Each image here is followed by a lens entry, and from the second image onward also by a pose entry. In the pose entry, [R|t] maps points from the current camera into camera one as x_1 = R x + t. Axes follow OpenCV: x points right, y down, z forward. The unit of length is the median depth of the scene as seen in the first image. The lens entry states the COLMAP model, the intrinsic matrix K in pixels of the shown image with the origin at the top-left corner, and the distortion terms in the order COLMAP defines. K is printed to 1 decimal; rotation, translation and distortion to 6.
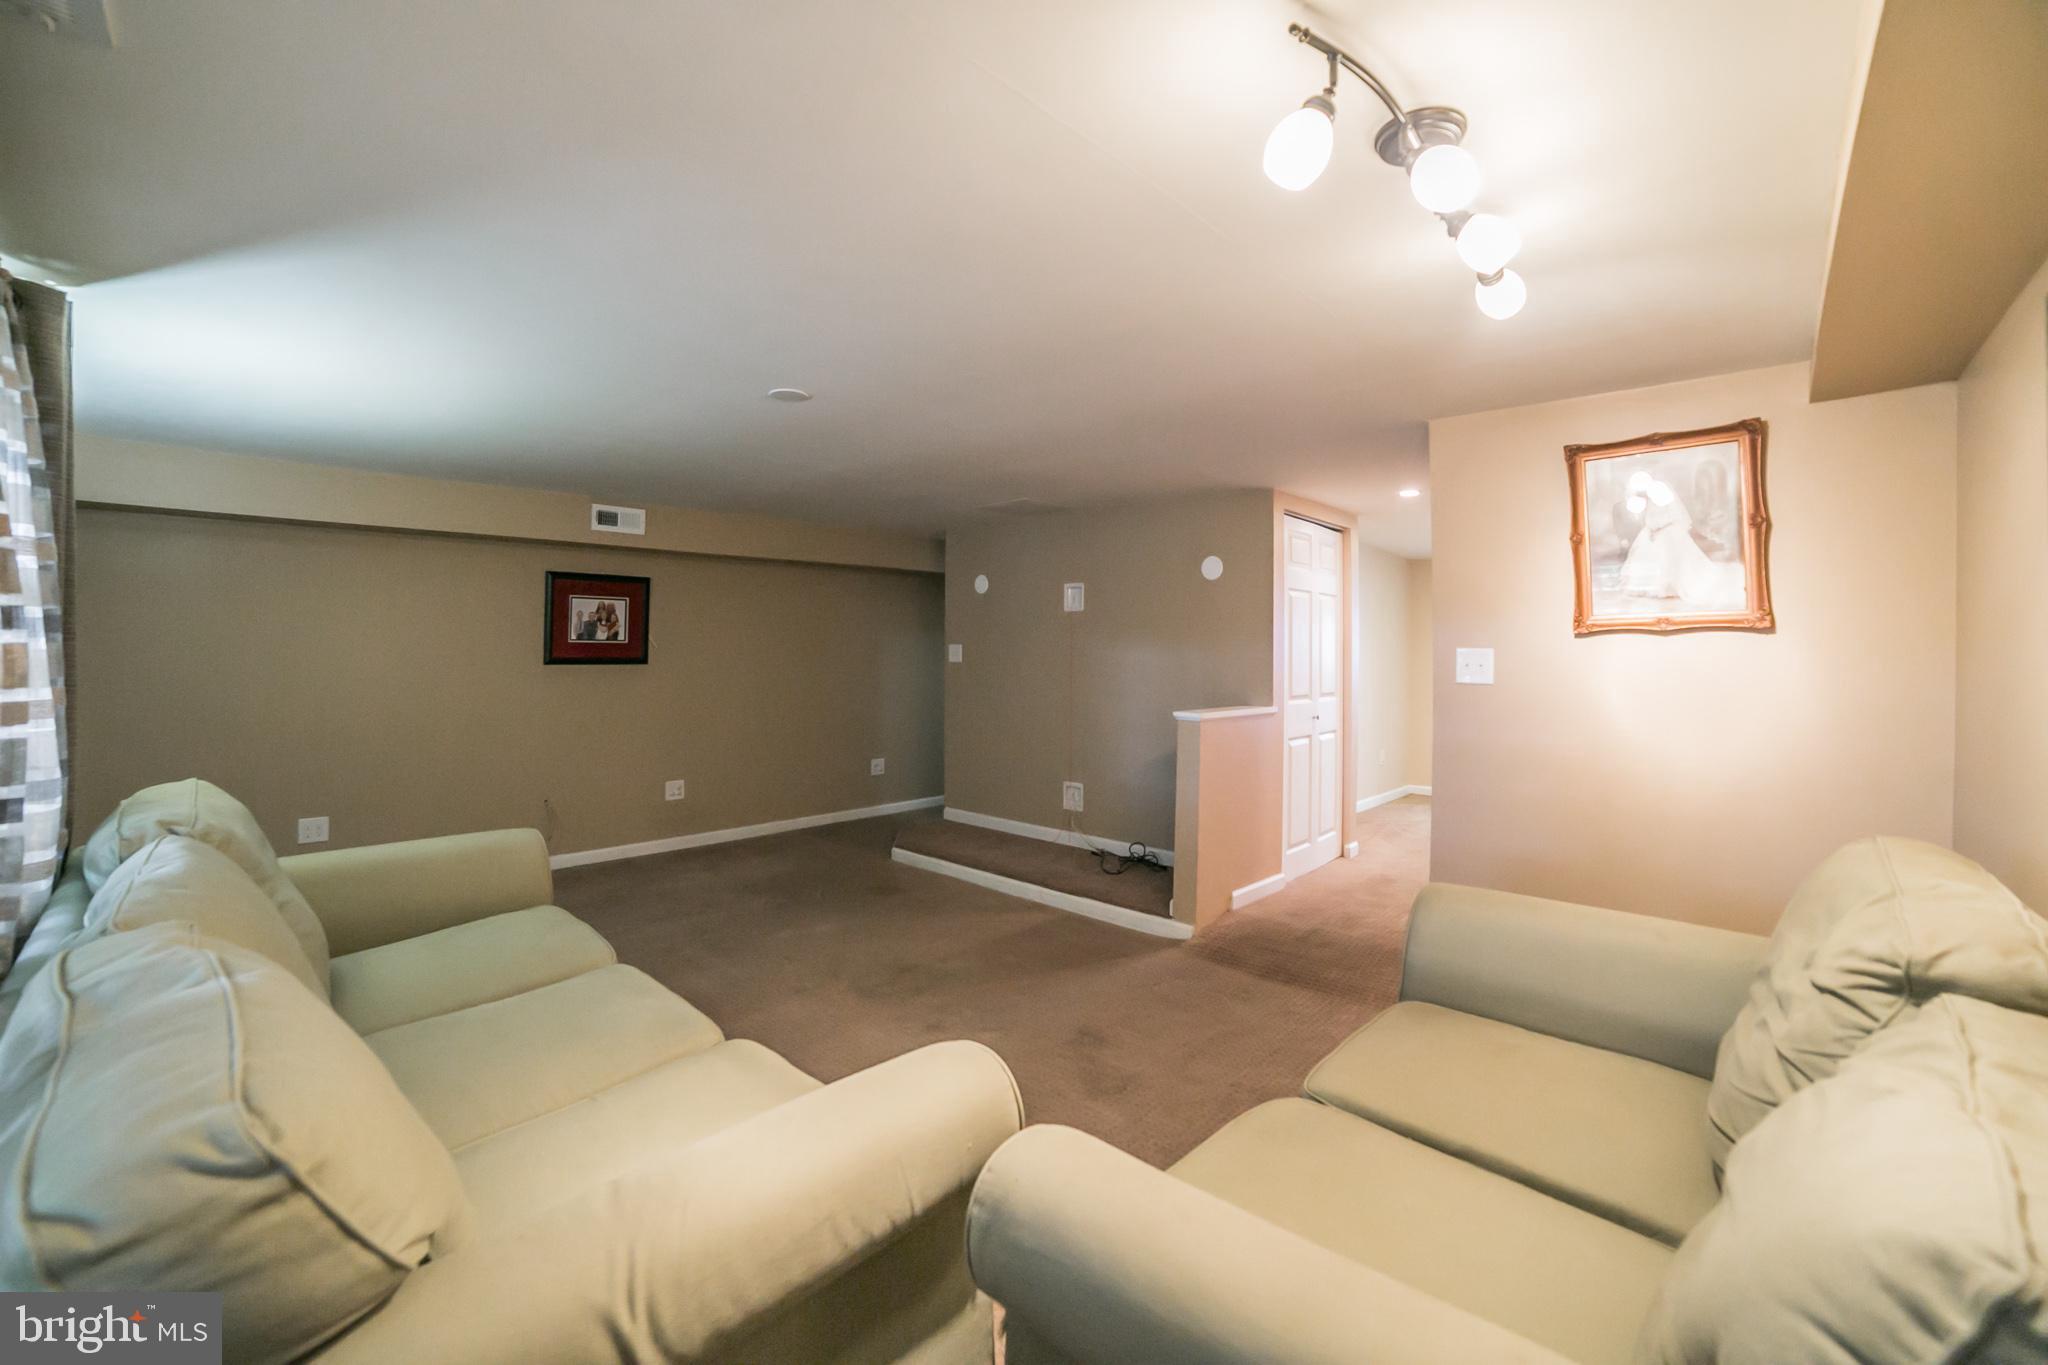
lens RADIAL K [[821.3, 0, 1031.3], [0, 821.3, 656.2], [0, 0, 1]] dist [-0.073083, 0.000043]
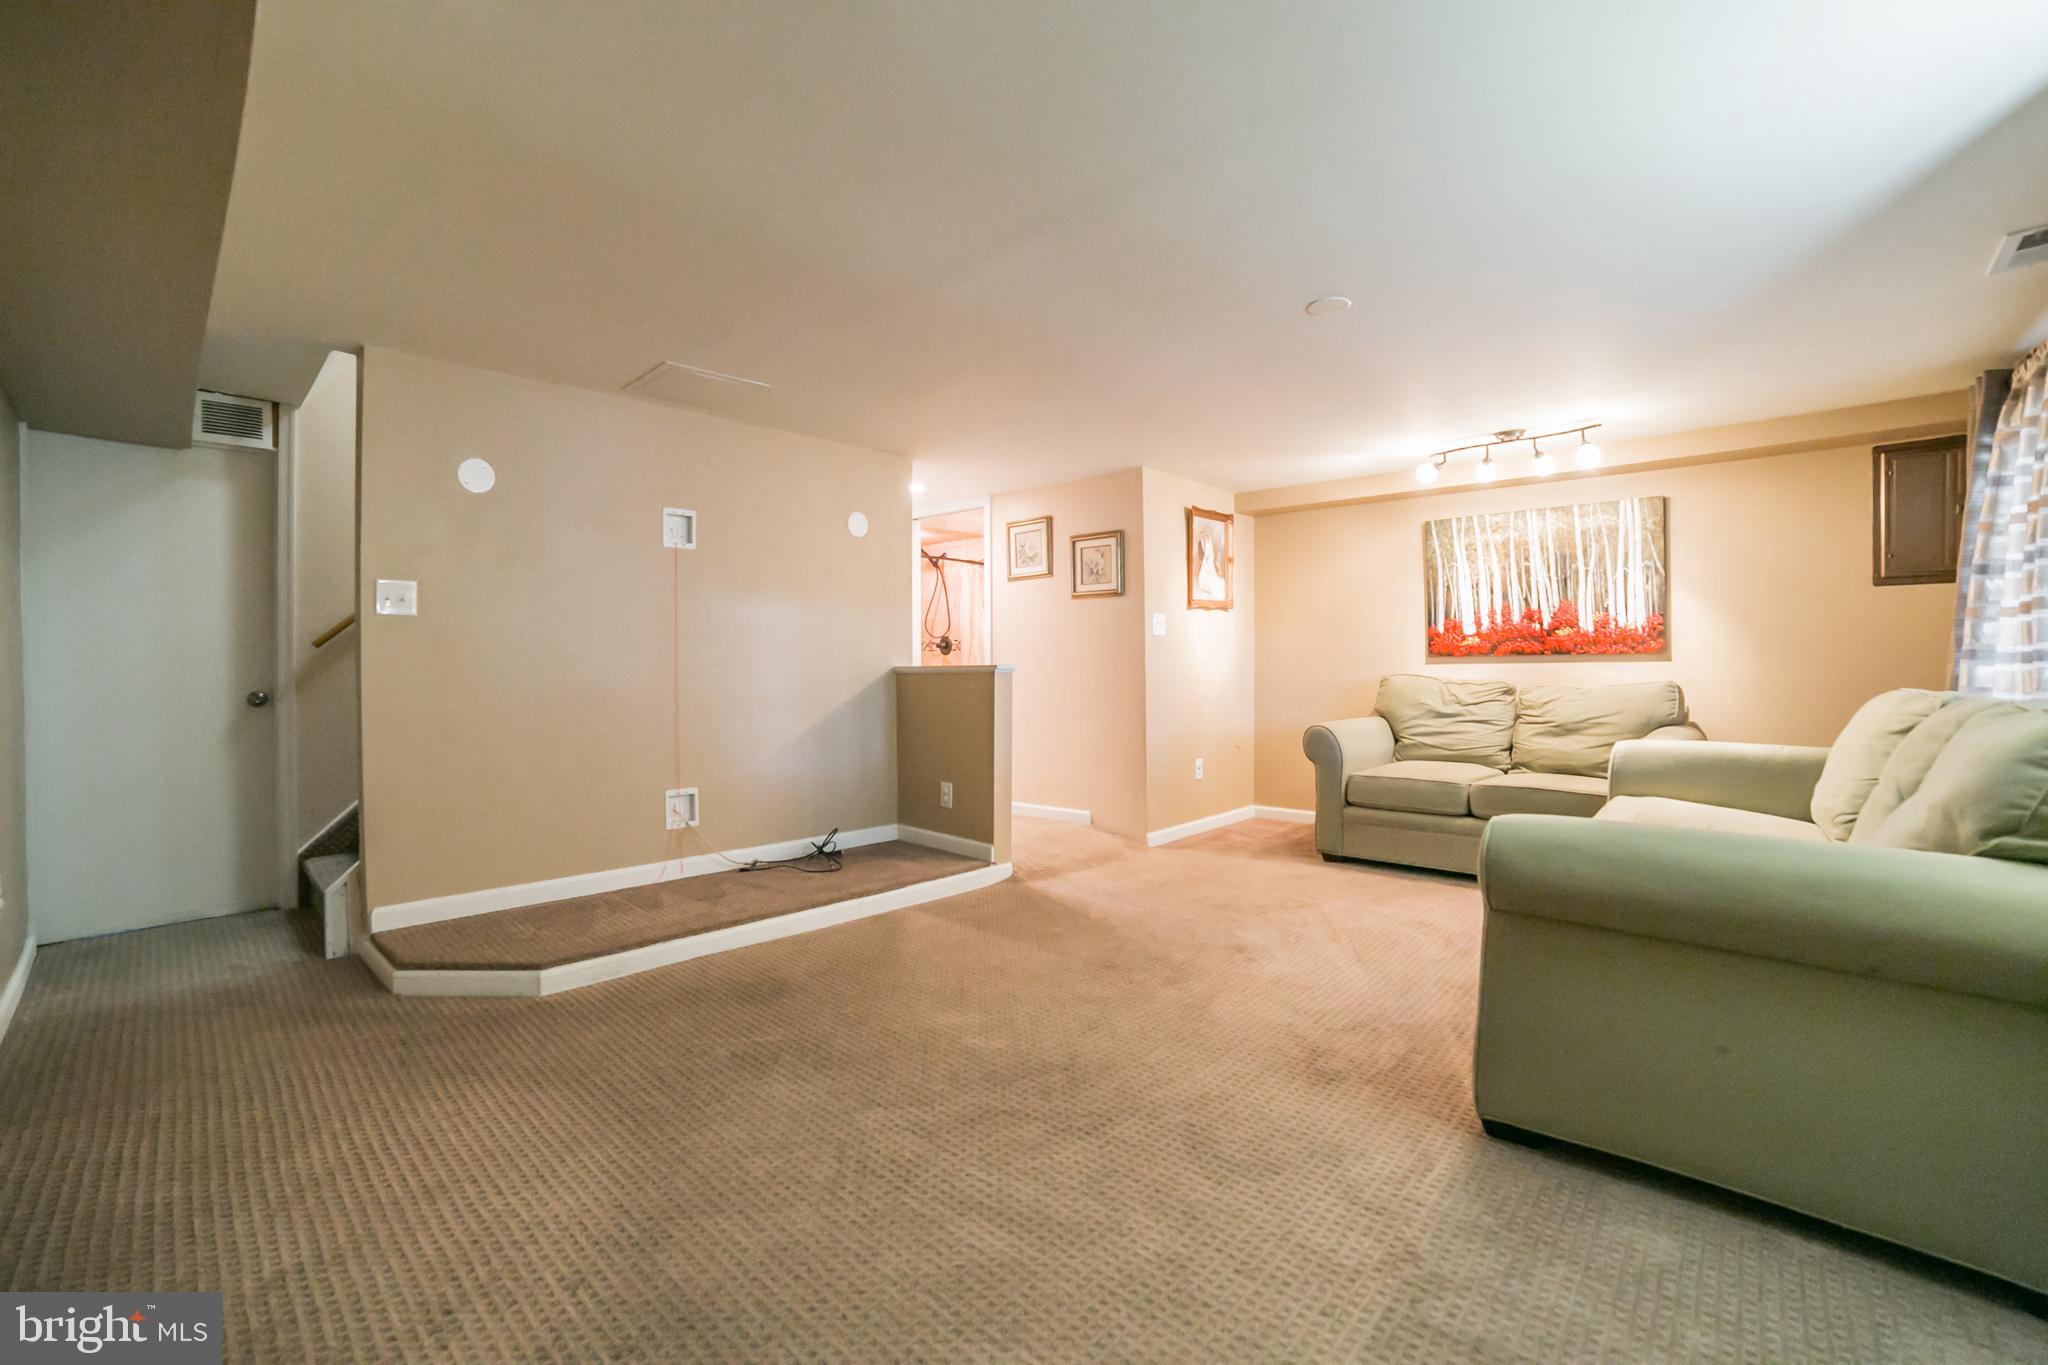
lens RADIAL K [[821.3, 0, 1031.3], [0, 821.3, 656.2], [0, 0, 1]] dist [-0.073083, 0.000043]
pose [[0.045392, -0.001180, 0.998969, -0.882611], [0.010012, 0.999950, 0.000726, 0.057721], [-0.998919, 0.009969, 0.045401, 0.921047]]
